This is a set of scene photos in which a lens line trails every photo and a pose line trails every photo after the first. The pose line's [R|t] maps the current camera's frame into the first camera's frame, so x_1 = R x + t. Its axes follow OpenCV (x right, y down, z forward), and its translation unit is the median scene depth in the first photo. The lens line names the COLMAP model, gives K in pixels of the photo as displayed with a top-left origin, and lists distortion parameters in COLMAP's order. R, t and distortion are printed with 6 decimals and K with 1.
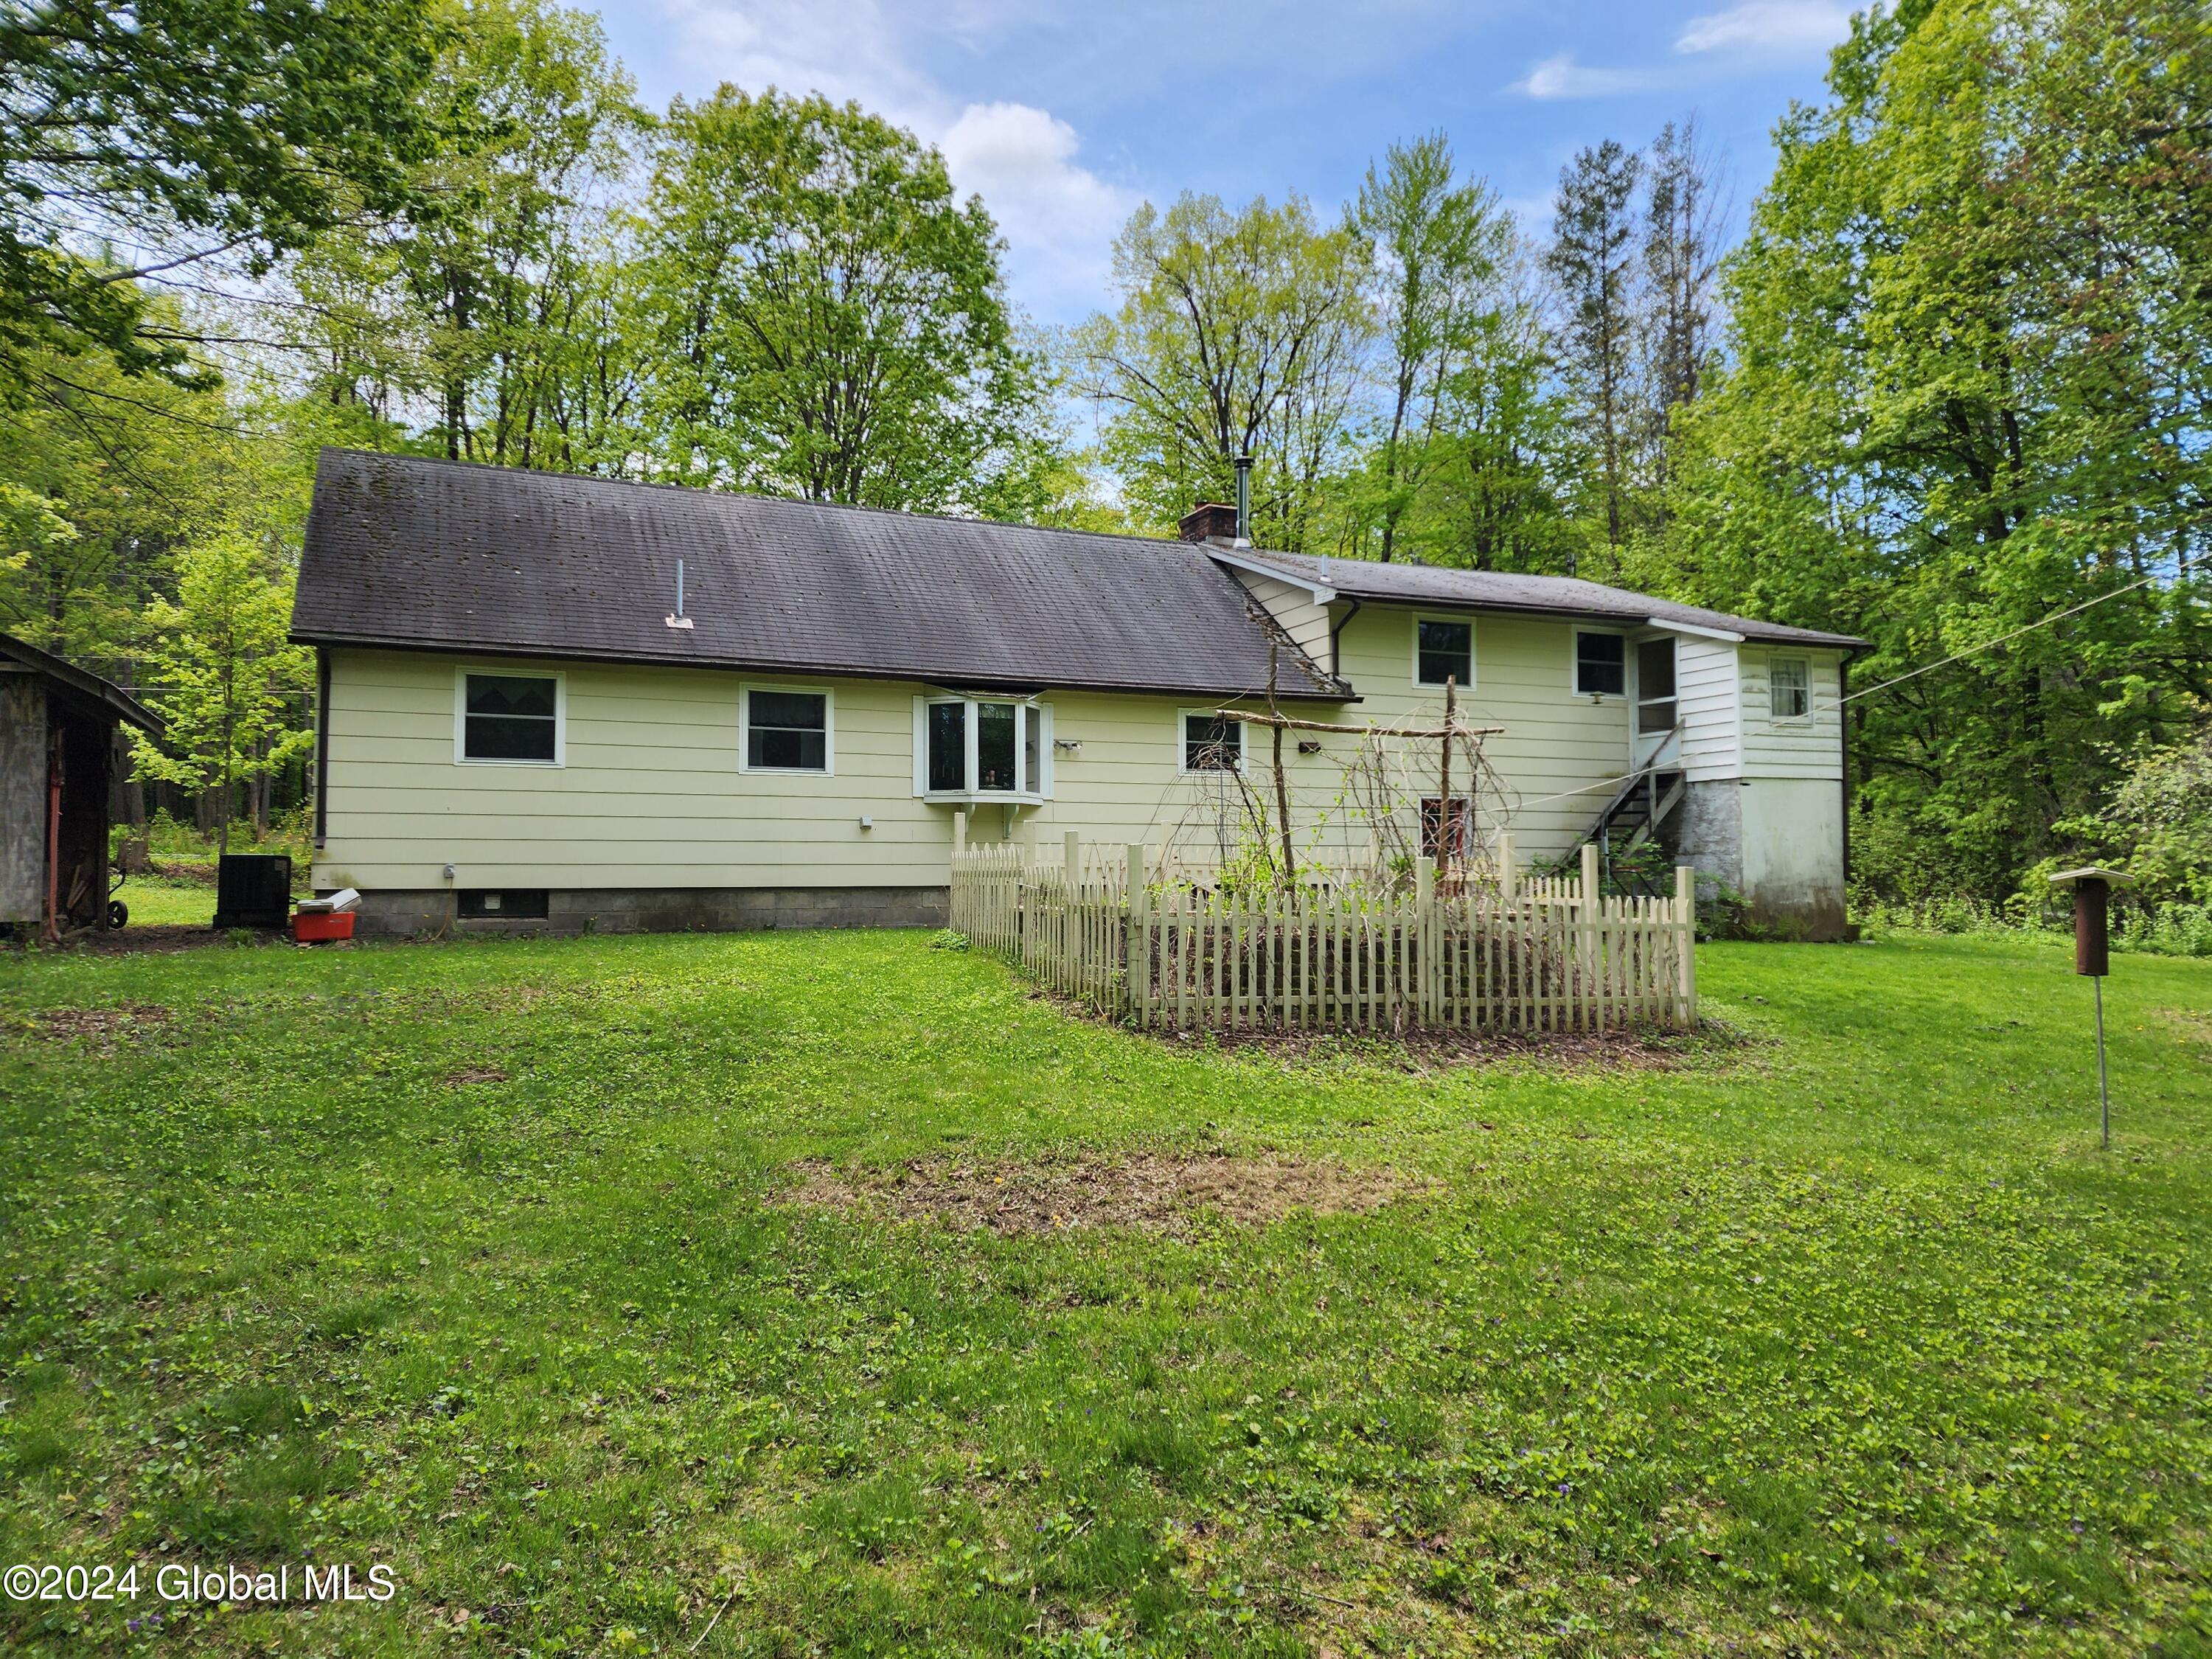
lens RADIAL K [[1478.0, 0, 1112.5], [0, 1478.0, 827.2], [0, 0, 1]] dist [0.062845, -0.055175]
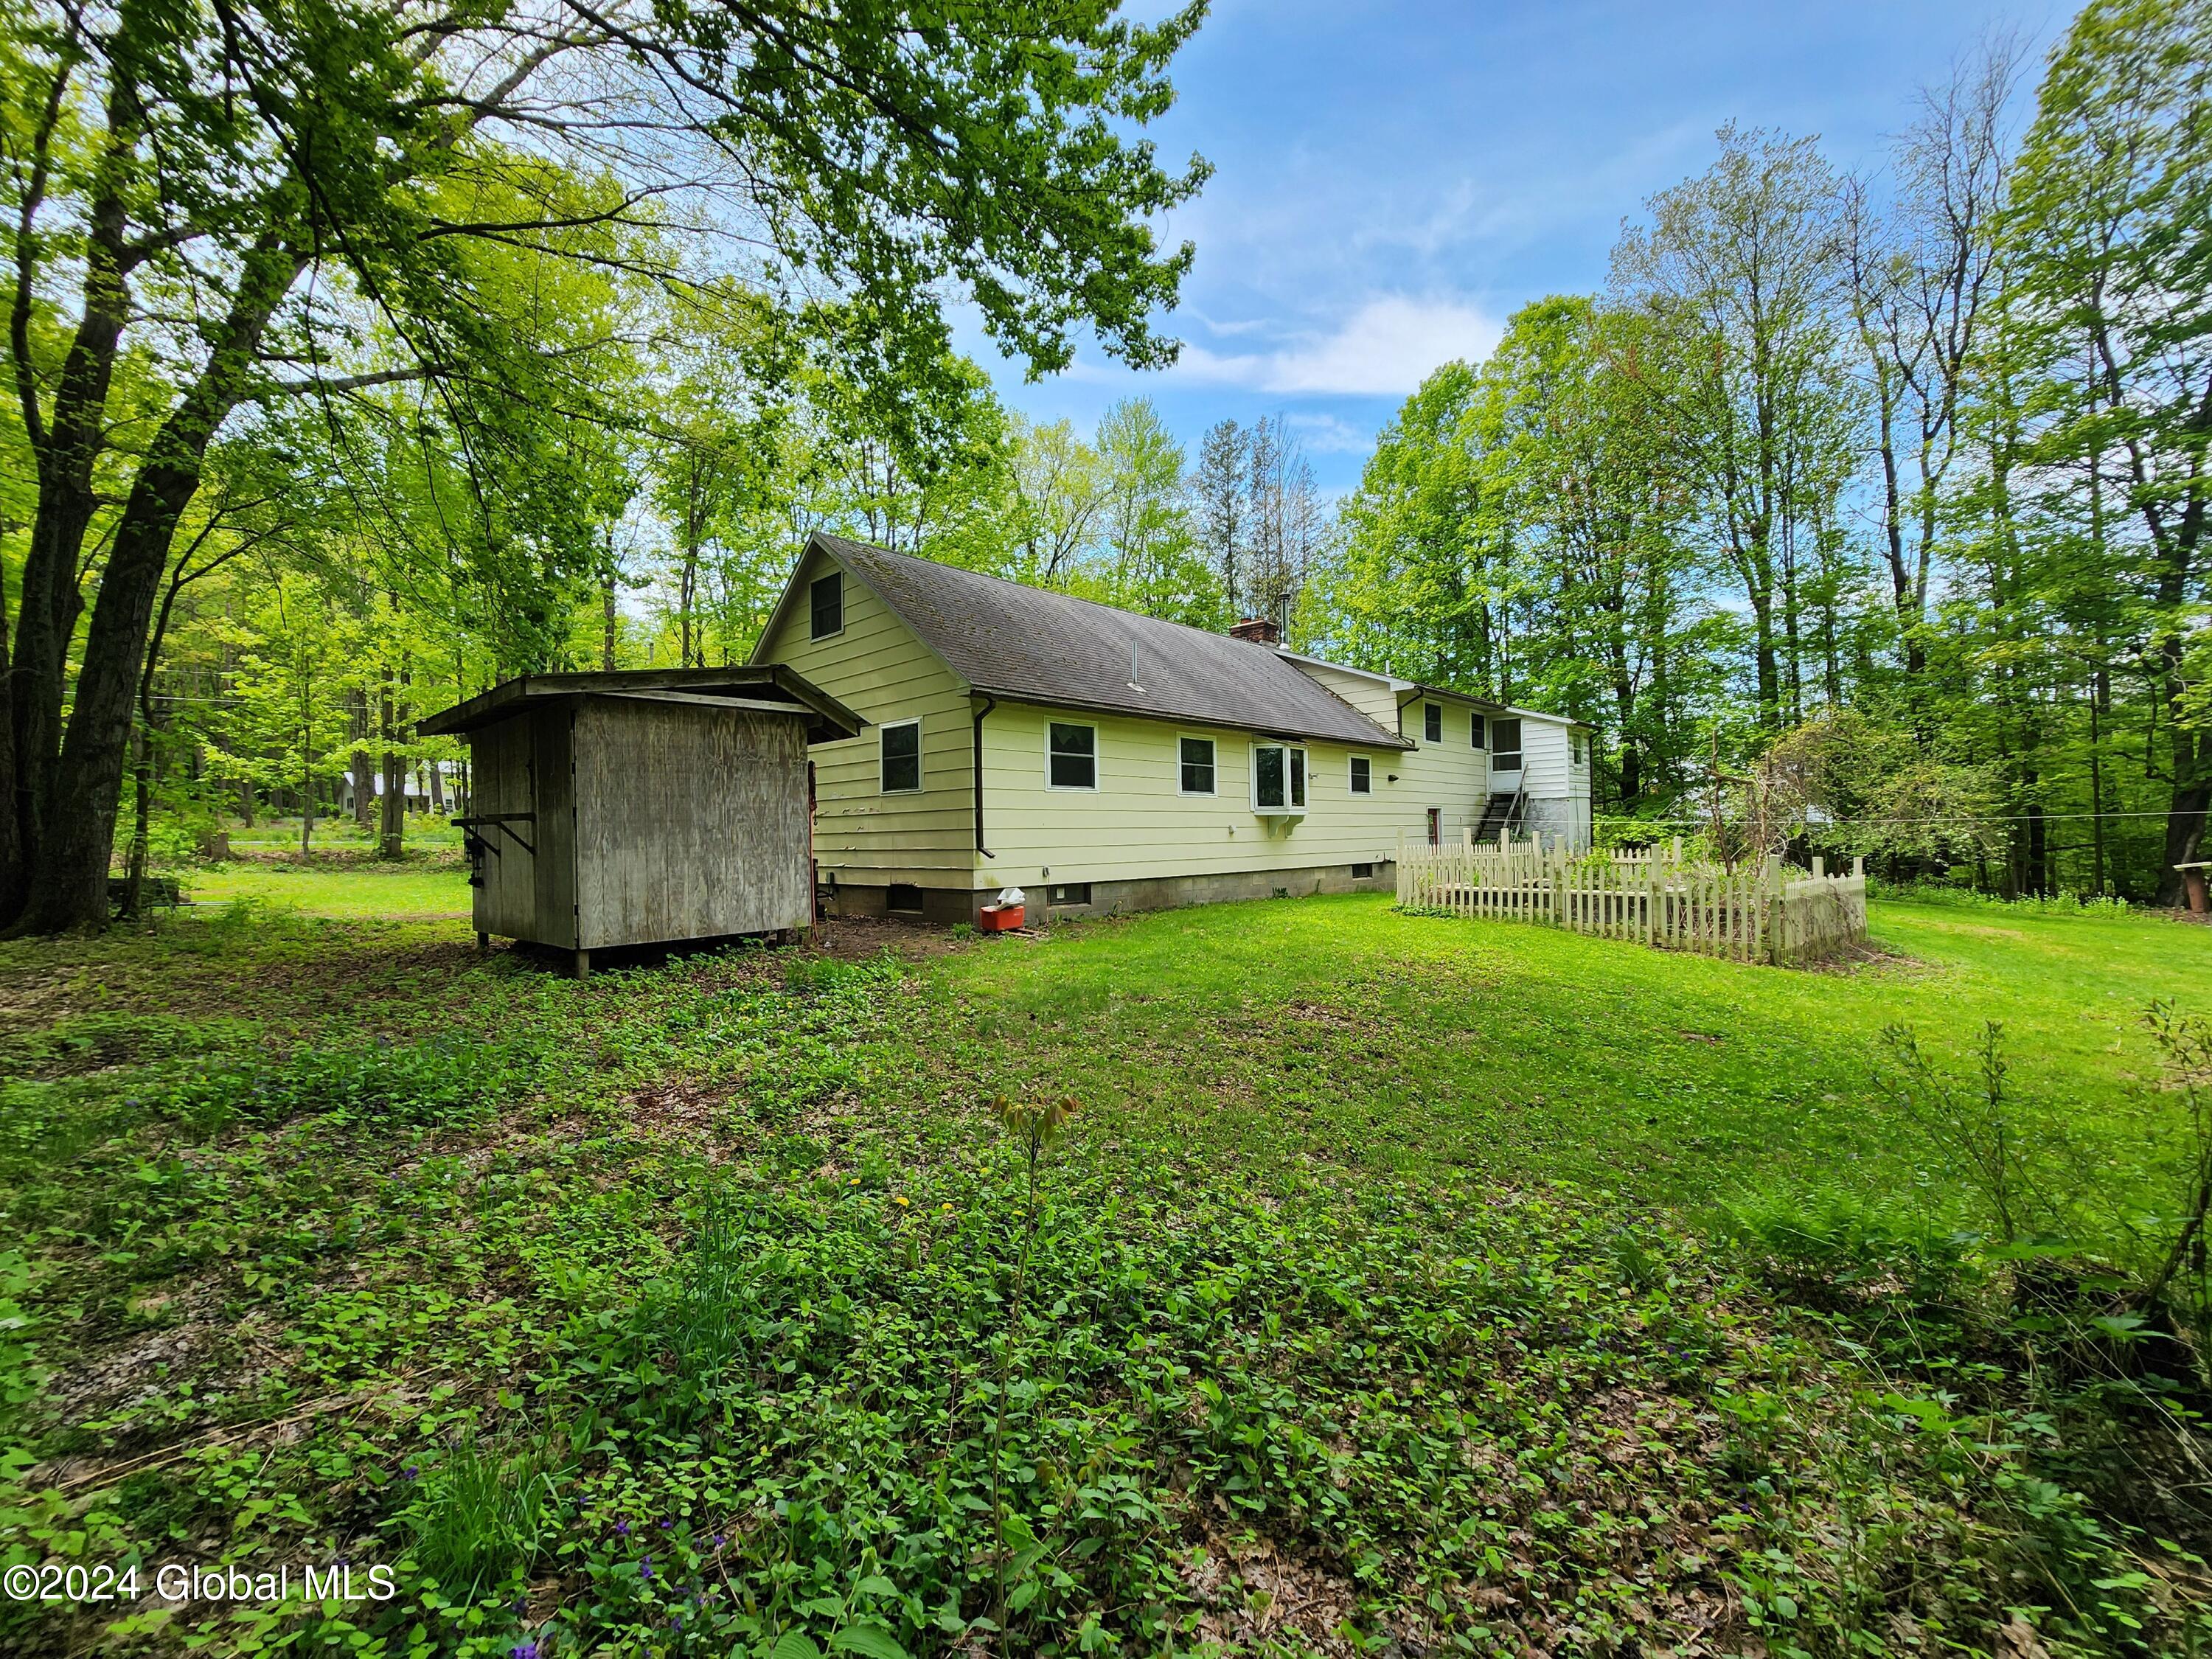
lens RADIAL K [[900.8, 0, 1093.5], [0, 900.8, 832.5], [0, 0, 1]] dist [-0.001907, 0.000659]
pose [[0.924911, -0.010569, 0.380037, -0.600375], [-0.001342, 0.999517, 0.031062, -0.025536], [-0.380181, -0.029240, 0.924450, 0.208278]]
